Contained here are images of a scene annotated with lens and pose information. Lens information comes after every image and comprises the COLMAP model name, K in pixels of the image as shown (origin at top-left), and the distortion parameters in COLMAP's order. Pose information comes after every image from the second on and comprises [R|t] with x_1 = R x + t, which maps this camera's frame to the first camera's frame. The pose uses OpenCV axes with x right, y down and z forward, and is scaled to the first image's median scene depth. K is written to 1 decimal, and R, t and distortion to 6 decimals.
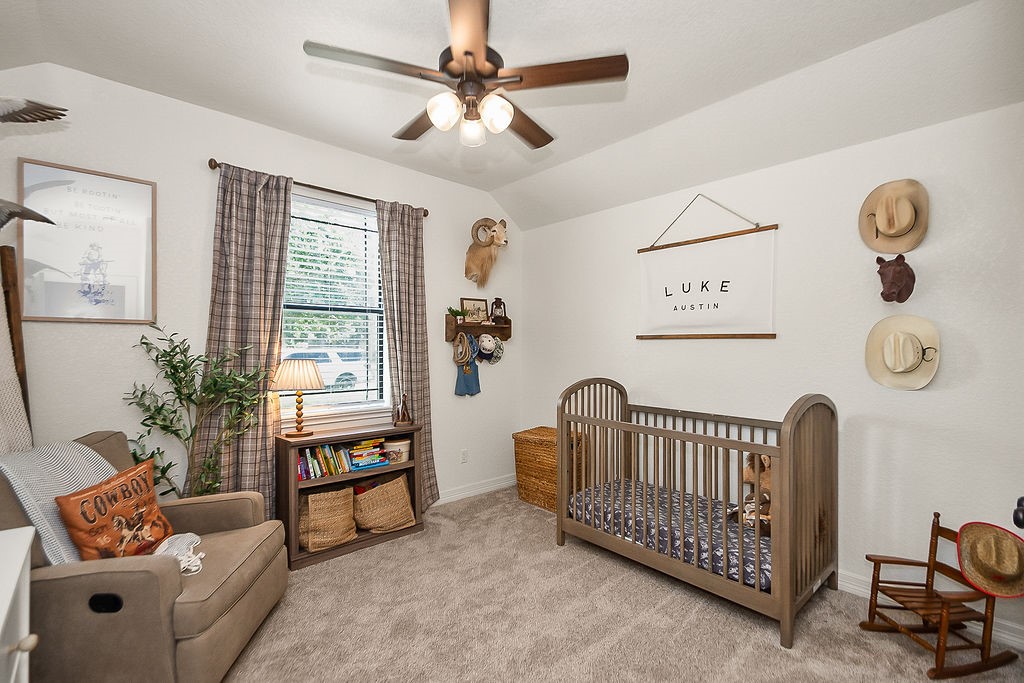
lens RADIAL K [[447.5, 0, 515.9], [0, 447.5, 344.4], [0, 0, 1]] dist [0.028160, -0.014806]
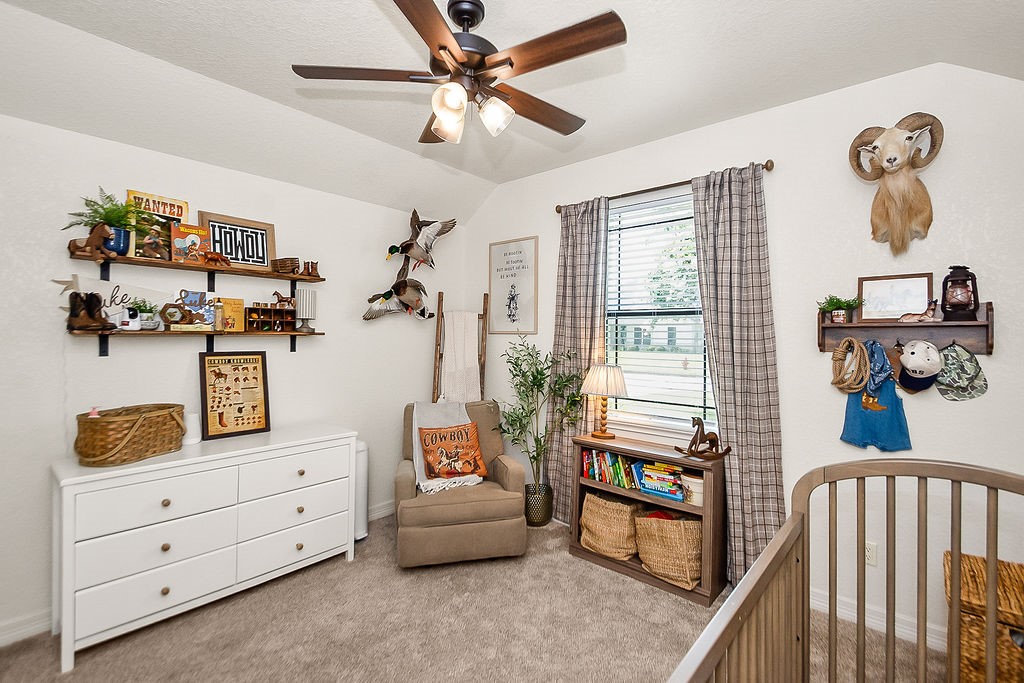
lens RADIAL K [[447.5, 0, 515.9], [0, 447.5, 344.4], [0, 0, 1]] dist [0.028160, -0.014806]
pose [[0.159003, 0.010707, -0.987220, 0.449776], [-0.015941, 0.999839, 0.008276, -0.017858], [0.987149, 0.014422, 0.159148, 0.534673]]
